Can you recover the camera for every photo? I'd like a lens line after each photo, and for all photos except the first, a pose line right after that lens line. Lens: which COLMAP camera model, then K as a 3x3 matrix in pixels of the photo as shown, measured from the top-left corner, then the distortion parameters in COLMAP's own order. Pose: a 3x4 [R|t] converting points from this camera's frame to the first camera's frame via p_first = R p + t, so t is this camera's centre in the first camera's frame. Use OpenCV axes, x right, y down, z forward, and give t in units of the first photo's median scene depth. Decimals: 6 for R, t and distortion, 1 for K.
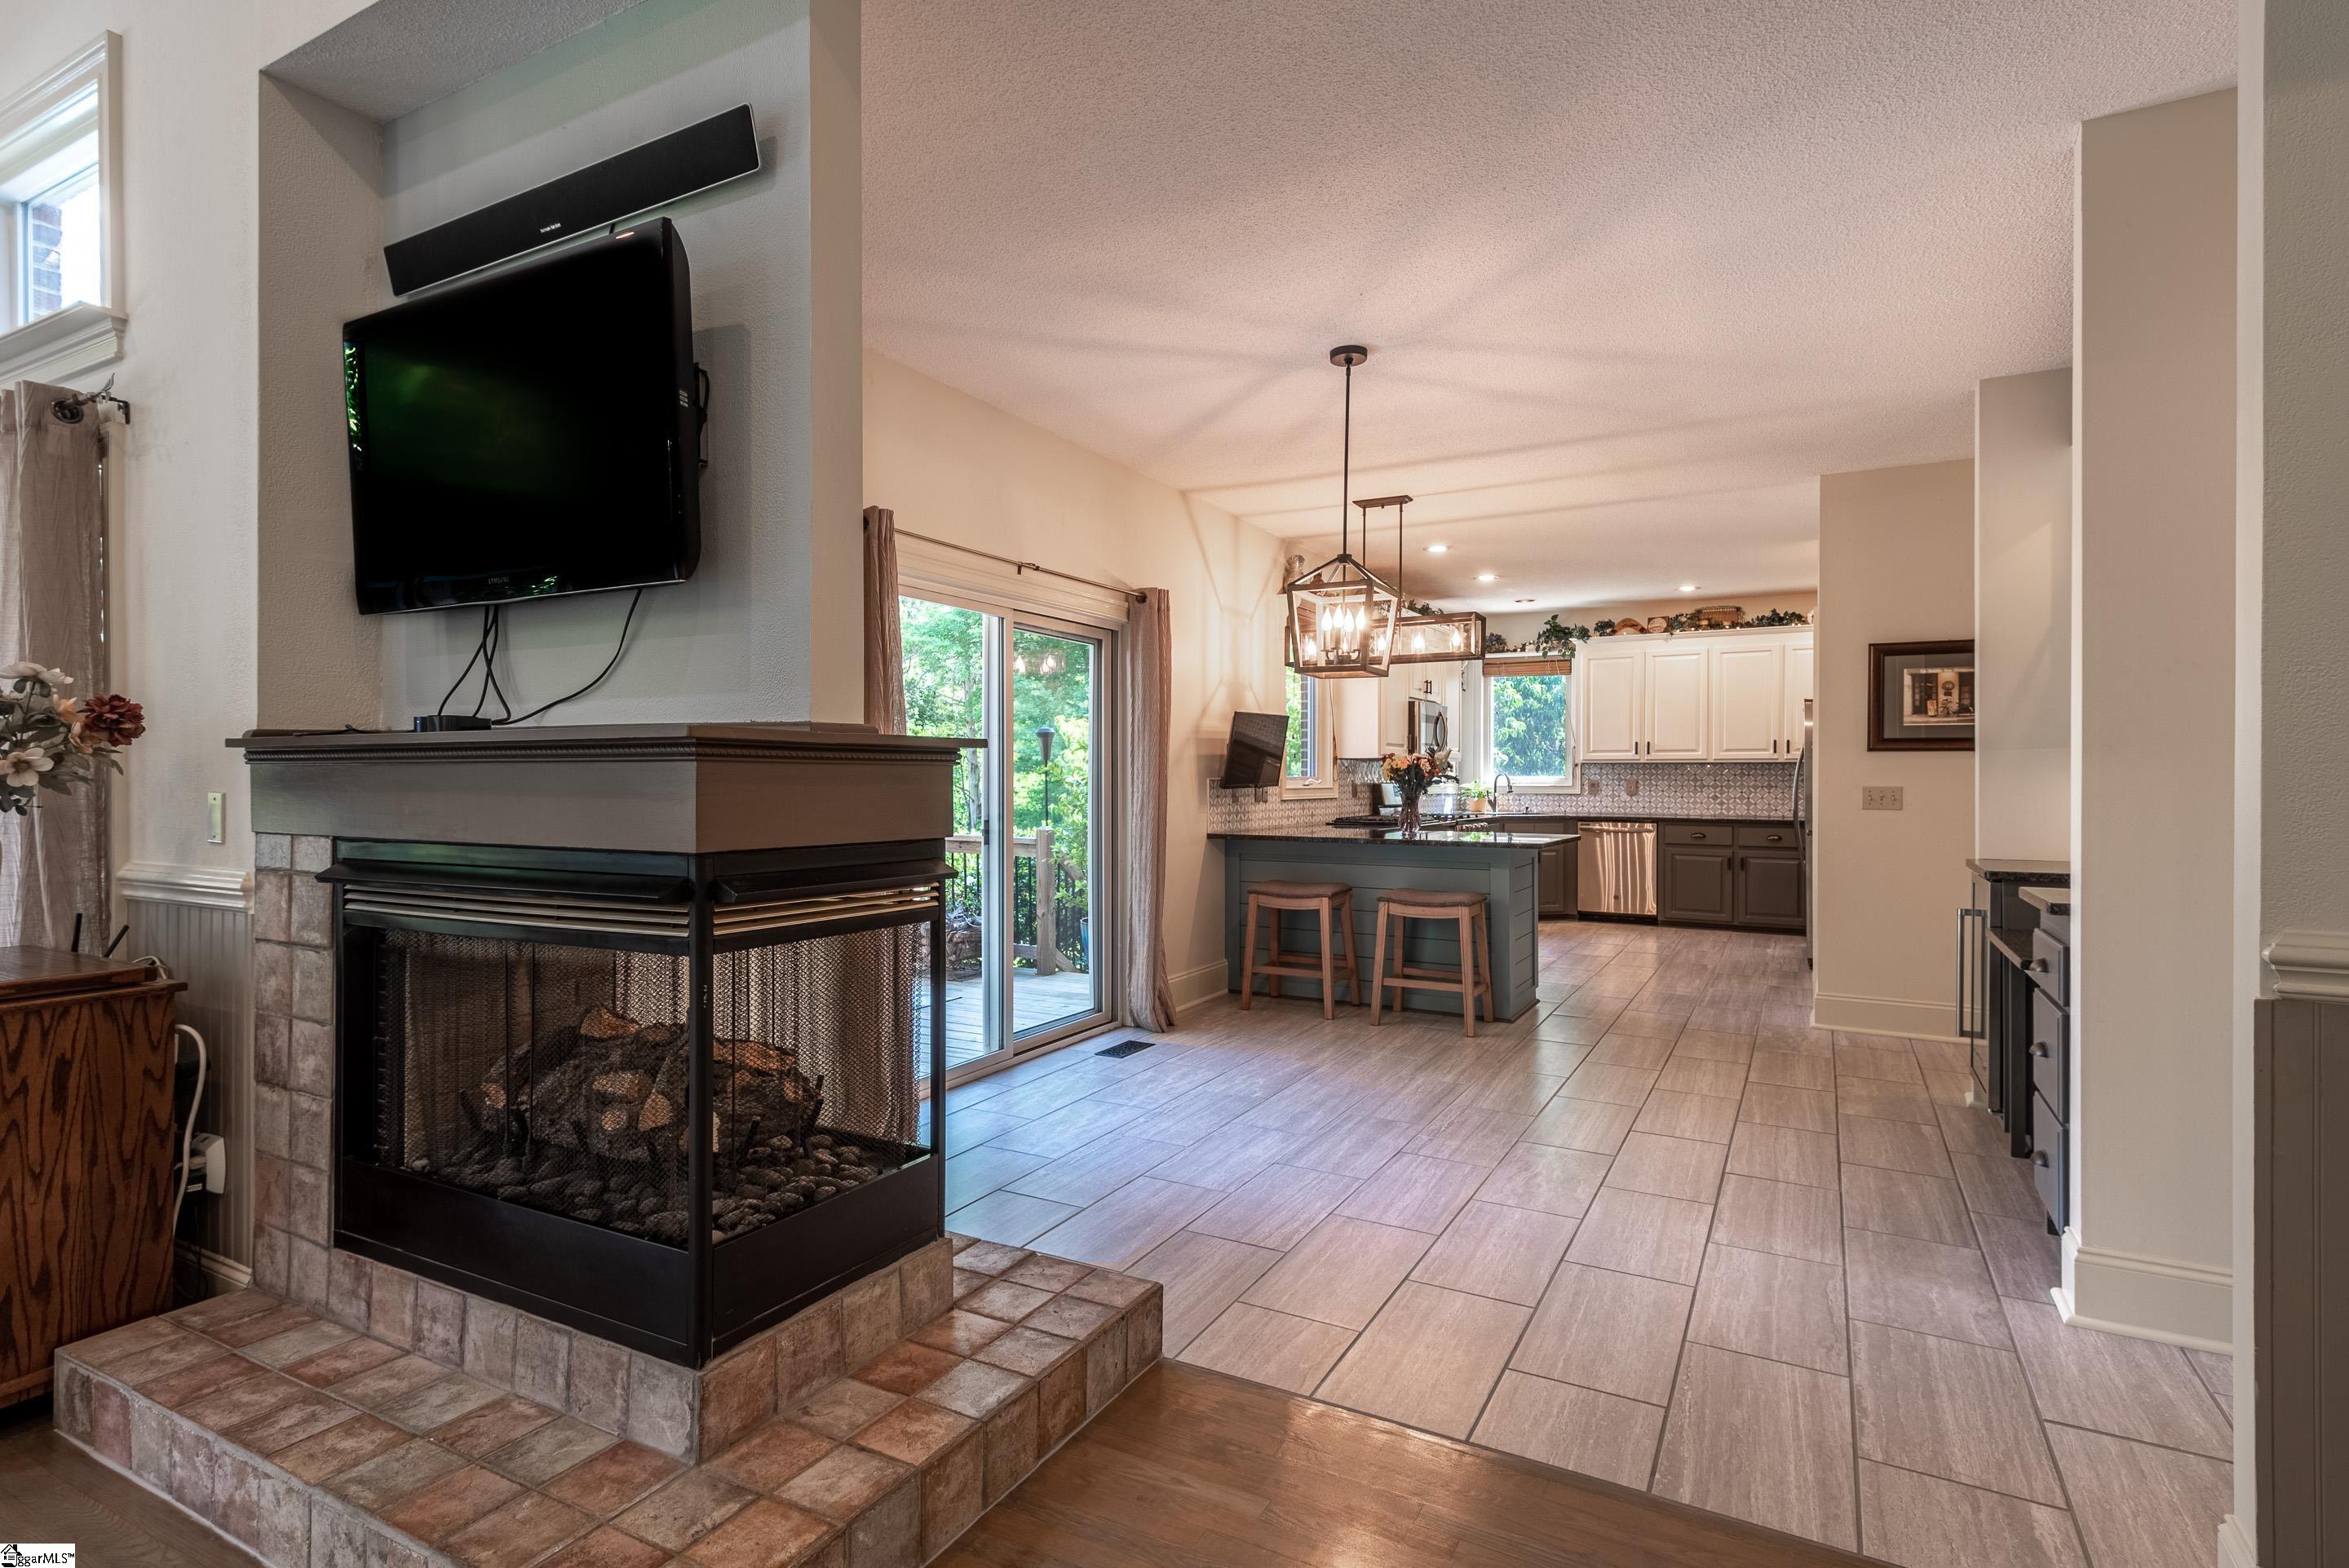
lens RADIAL K [[1166.7, 0, 1171.2], [0, 1166.7, 776.4], [0, 0, 1]] dist [0.032738, -0.016353]
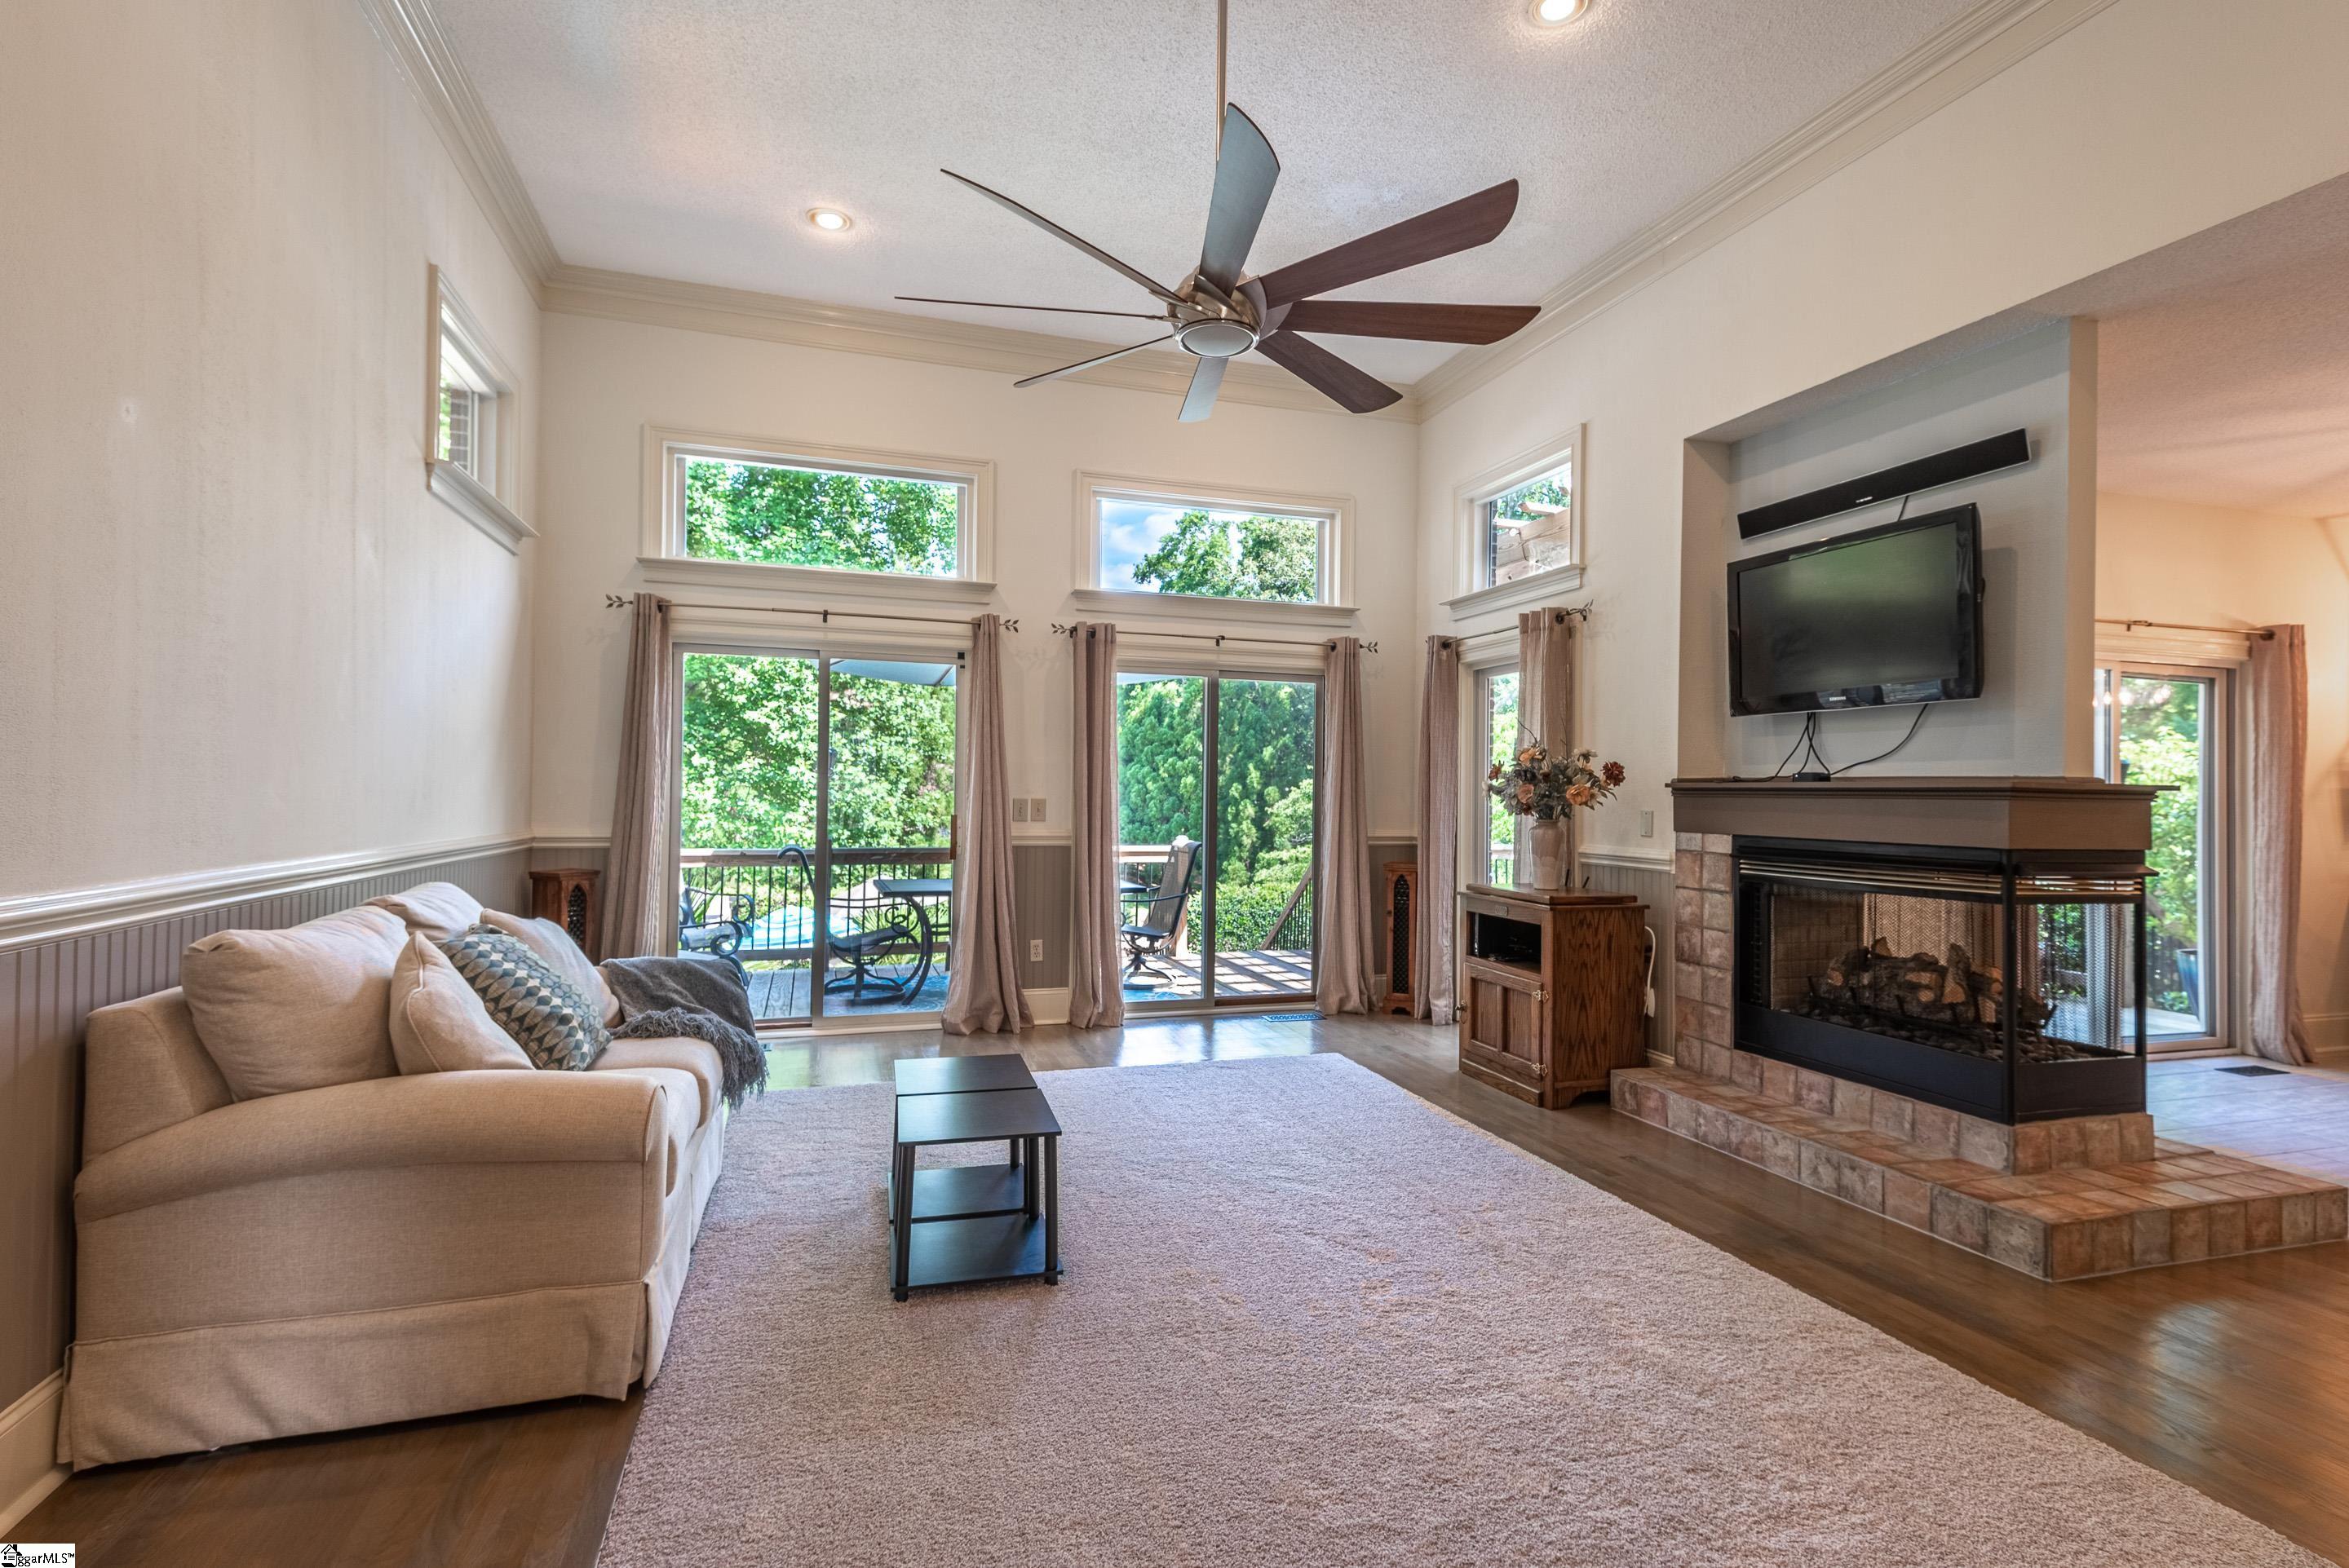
lens RADIAL K [[1166.7, 0, 1171.2], [0, 1166.7, 776.4], [0, 0, 1]] dist [0.032738, -0.016353]
pose [[0.742066, 0.000577, -0.670327, -0.104892], [-0.014228, 0.999788, -0.014891, -0.002278], [0.670176, 0.020588, 0.741916, -1.016200]]
